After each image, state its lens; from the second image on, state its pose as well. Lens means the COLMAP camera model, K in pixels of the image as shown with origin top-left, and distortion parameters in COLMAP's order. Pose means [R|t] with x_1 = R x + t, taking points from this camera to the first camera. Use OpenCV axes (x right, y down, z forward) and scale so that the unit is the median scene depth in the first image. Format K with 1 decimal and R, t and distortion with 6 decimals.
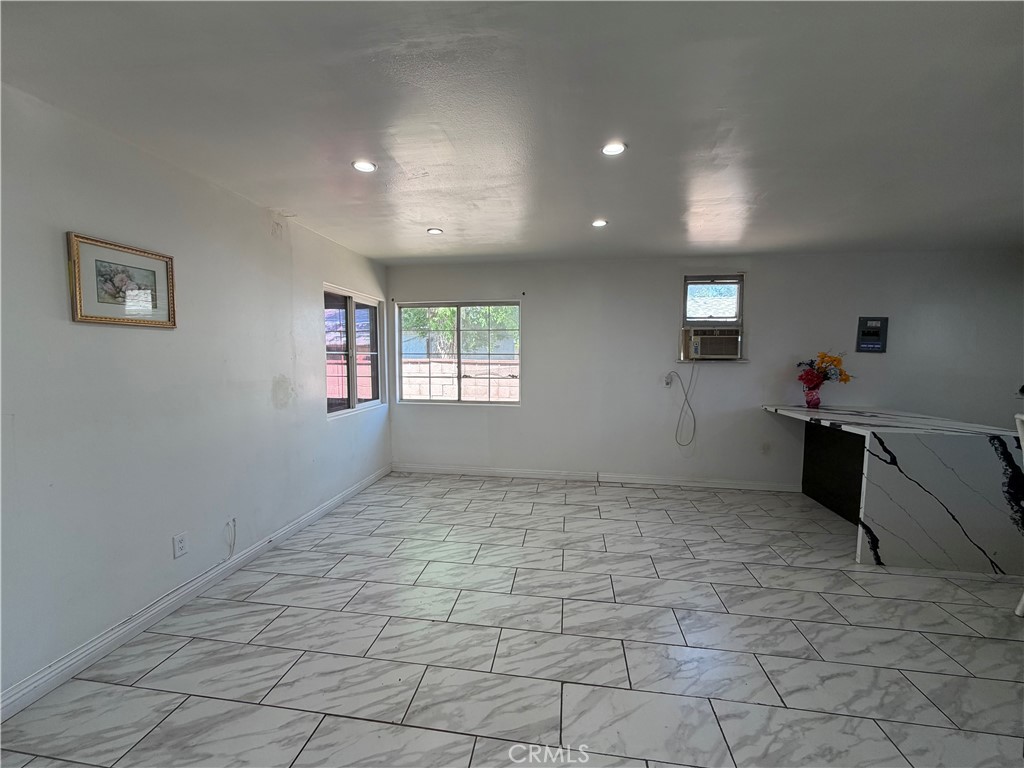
lens RADIAL K [[408.7, 0, 509.9], [0, 408.7, 384.5], [0, 0, 1]] dist [0.000748, 0.000207]
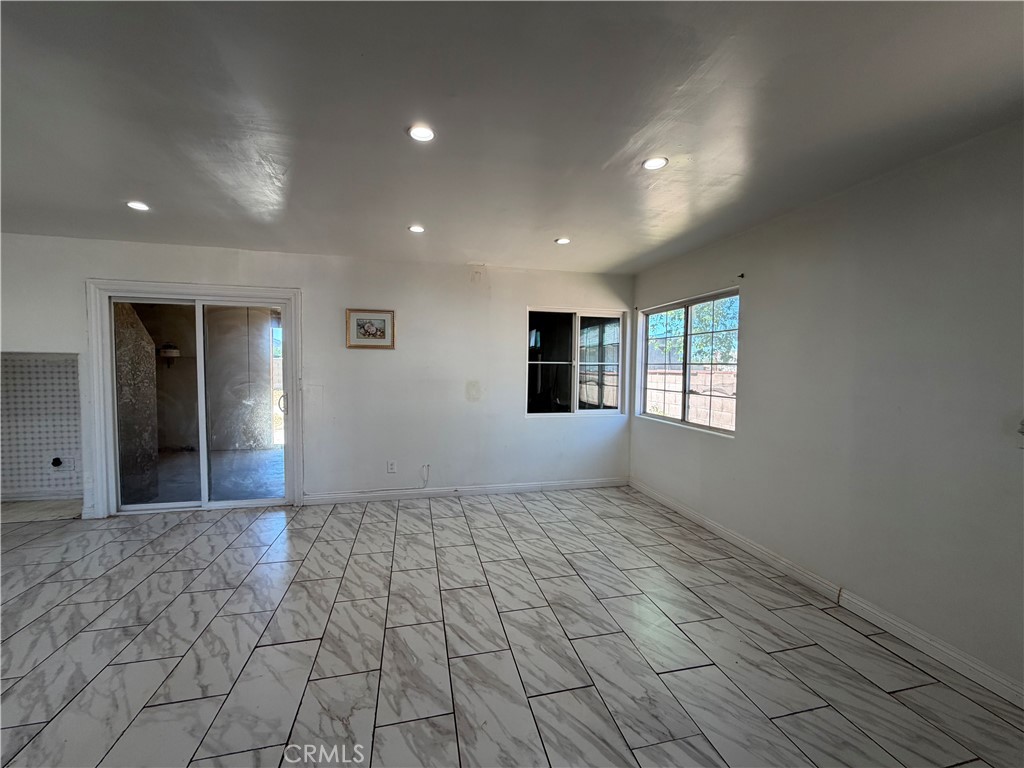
lens RADIAL K [[408.7, 0, 509.9], [0, 408.7, 384.5], [0, 0, 1]] dist [0.000748, 0.000207]
pose [[0.369055, 0.042729, -0.928425, 0.653629], [-0.075218, 0.997039, 0.015987, -0.026449], [0.926359, 0.063934, 0.371176, 0.480625]]
